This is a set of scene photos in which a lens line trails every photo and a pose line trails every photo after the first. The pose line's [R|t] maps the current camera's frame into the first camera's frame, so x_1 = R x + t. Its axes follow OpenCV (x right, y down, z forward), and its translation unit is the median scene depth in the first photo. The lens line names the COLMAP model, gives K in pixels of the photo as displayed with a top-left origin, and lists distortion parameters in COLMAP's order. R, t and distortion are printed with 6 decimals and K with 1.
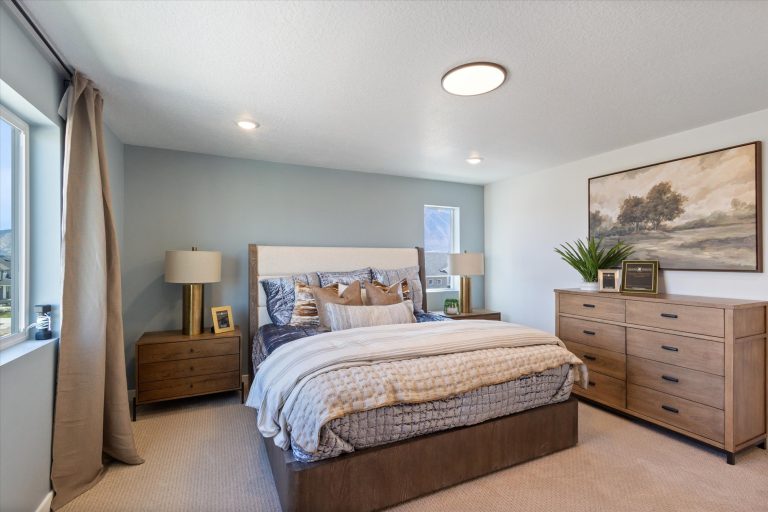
lens RADIAL K [[358.3, 0, 385.9], [0, 358.3, 260.2], [0, 0, 1]] dist [0.002594, 0.001080]
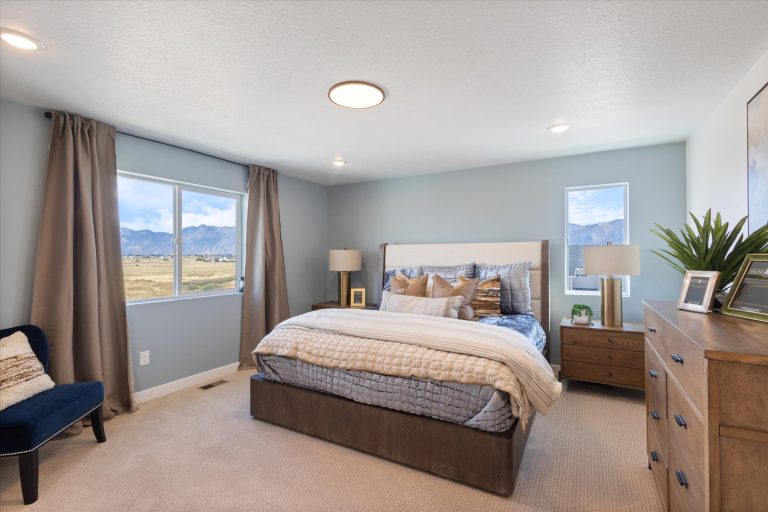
lens RADIAL K [[358.3, 0, 384.4], [0, 358.3, 254.2], [0, 0, 1]] dist [0.002594, 0.001080]
pose [[0.571534, -0.007409, -0.820545, 1.097281], [0.005773, 0.999971, -0.005008, 0.000265], [0.820558, -0.001875, 0.571560, 0.381813]]
